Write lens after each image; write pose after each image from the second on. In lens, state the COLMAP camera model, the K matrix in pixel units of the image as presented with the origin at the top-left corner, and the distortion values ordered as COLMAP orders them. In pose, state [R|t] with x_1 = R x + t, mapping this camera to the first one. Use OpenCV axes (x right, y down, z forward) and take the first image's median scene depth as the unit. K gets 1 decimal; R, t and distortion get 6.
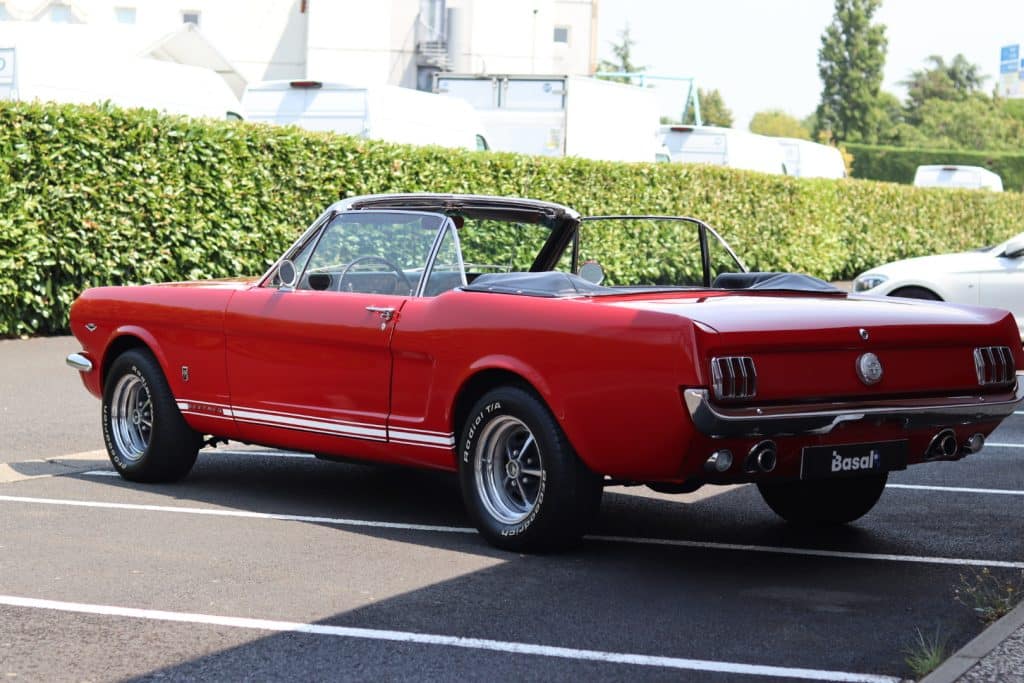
lens RADIAL K [[2376.5, 0, 512.0], [0, 2376.5, 341.5], [0, 0, 1]] dist [-0.107231, 0.326372]
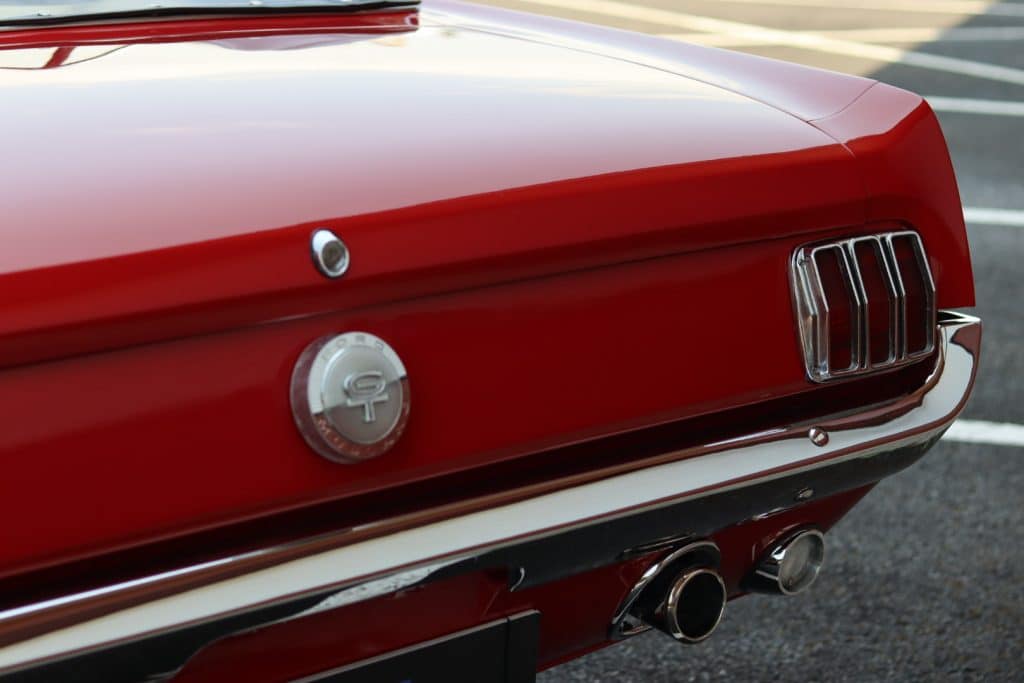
lens RADIAL K [[2376.5, 0, 512.0], [0, 2376.5, 341.5], [0, 0, 1]] dist [-0.107231, 0.326372]
pose [[0.998363, -0.018212, 0.054213, 0.145498], [0.008730, 0.985361, 0.170255, -0.033564], [-0.056520, -0.169503, 0.983908, 0.718876]]
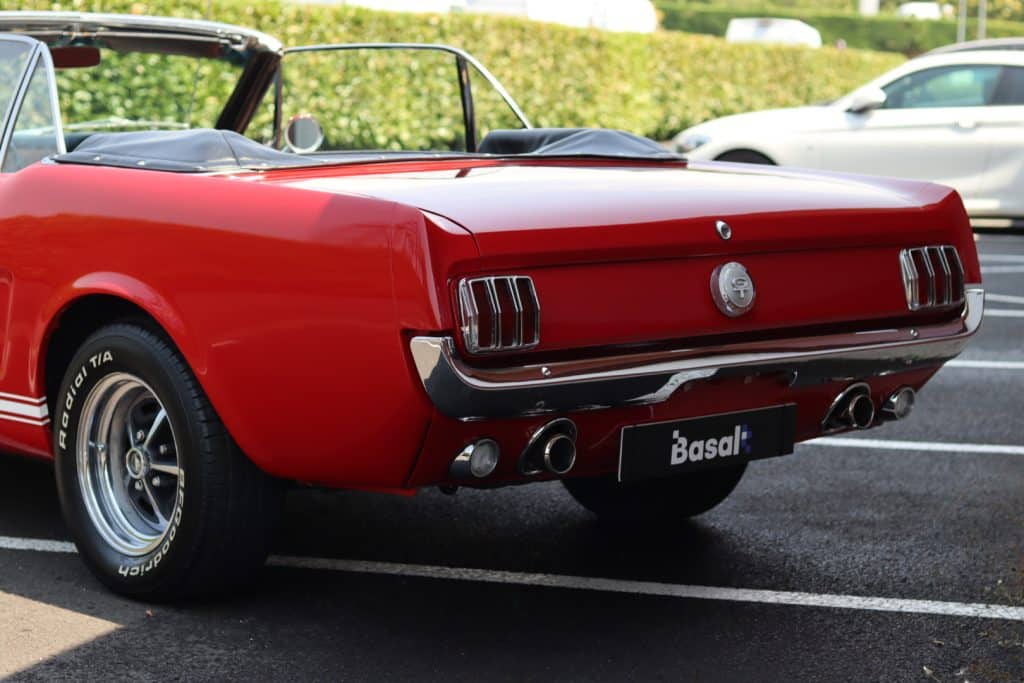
lens RADIAL K [[2376.5, 0, 512.0], [0, 2376.5, 341.5], [0, 0, 1]] dist [-0.107231, 0.326372]
pose [[0.996714, -0.015305, 0.079538, 0.046598], [0.010771, 0.998309, 0.057125, -0.009225], [-0.080278, -0.056080, 0.995194, 0.397160]]
